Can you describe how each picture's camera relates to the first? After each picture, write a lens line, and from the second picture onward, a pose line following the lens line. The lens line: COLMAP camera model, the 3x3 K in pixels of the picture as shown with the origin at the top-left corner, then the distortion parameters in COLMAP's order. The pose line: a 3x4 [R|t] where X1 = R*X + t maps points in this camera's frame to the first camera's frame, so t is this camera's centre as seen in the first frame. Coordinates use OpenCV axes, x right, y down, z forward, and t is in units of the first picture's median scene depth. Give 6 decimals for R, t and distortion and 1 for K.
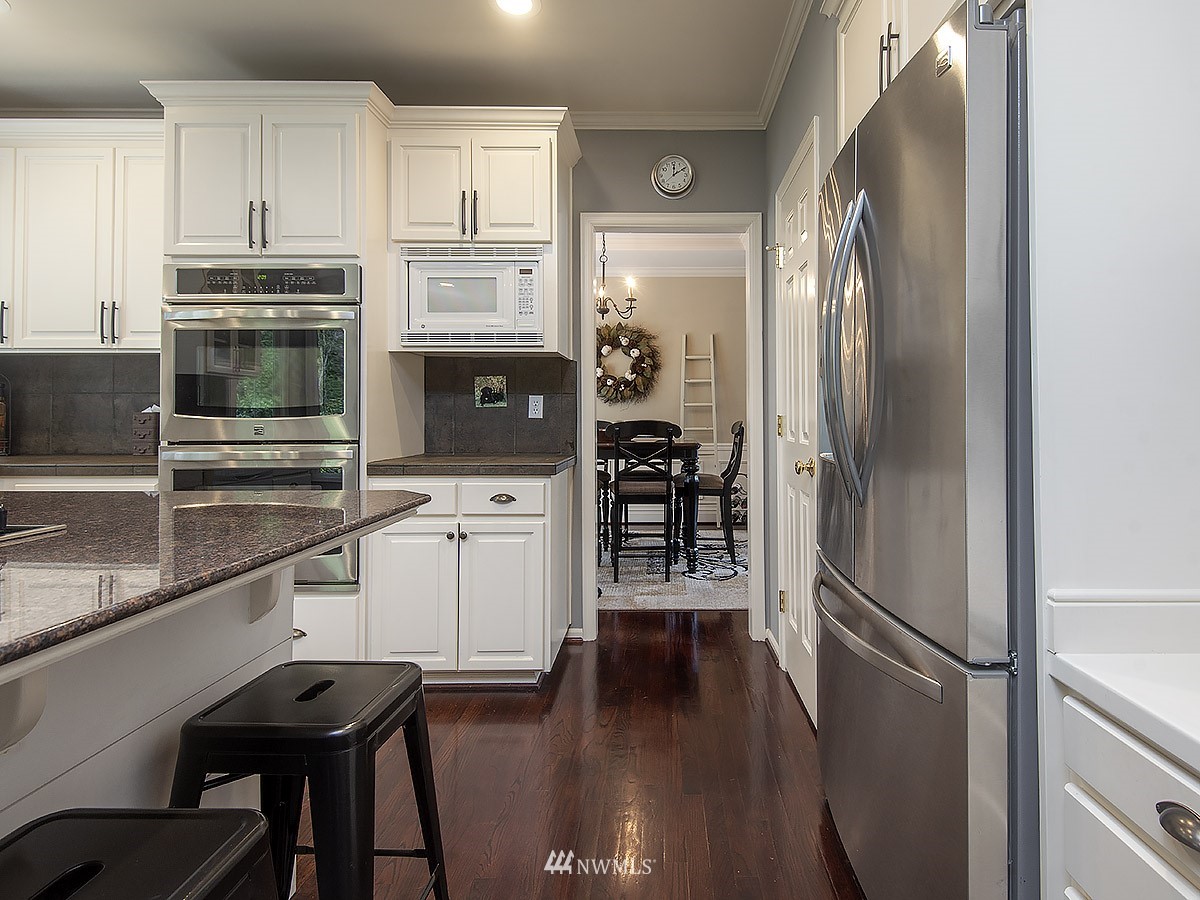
lens RADIAL K [[676.1, 0, 663.4], [0, 676.1, 413.2], [0, 0, 1]] dist [0.032351, -0.017696]
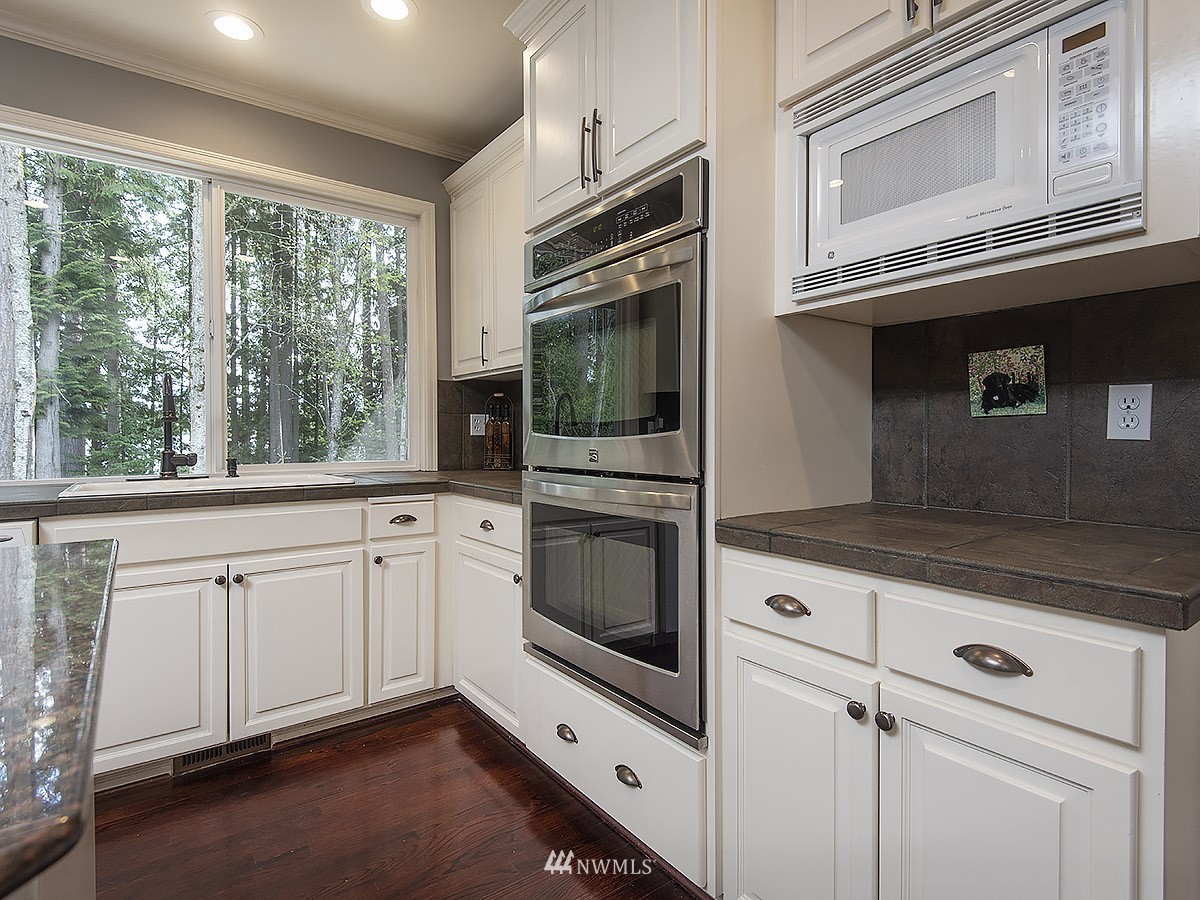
lens RADIAL K [[609.4, 0, 606.1], [0, 609.4, 440.5], [0, 0, 1]] dist [0.011847, -0.005570]
pose [[0.602153, 0.007321, -0.798347, -0.092013], [0.003755, 0.999921, 0.012001, 0.003154], [0.798372, -0.010224, 0.602078, 0.588778]]
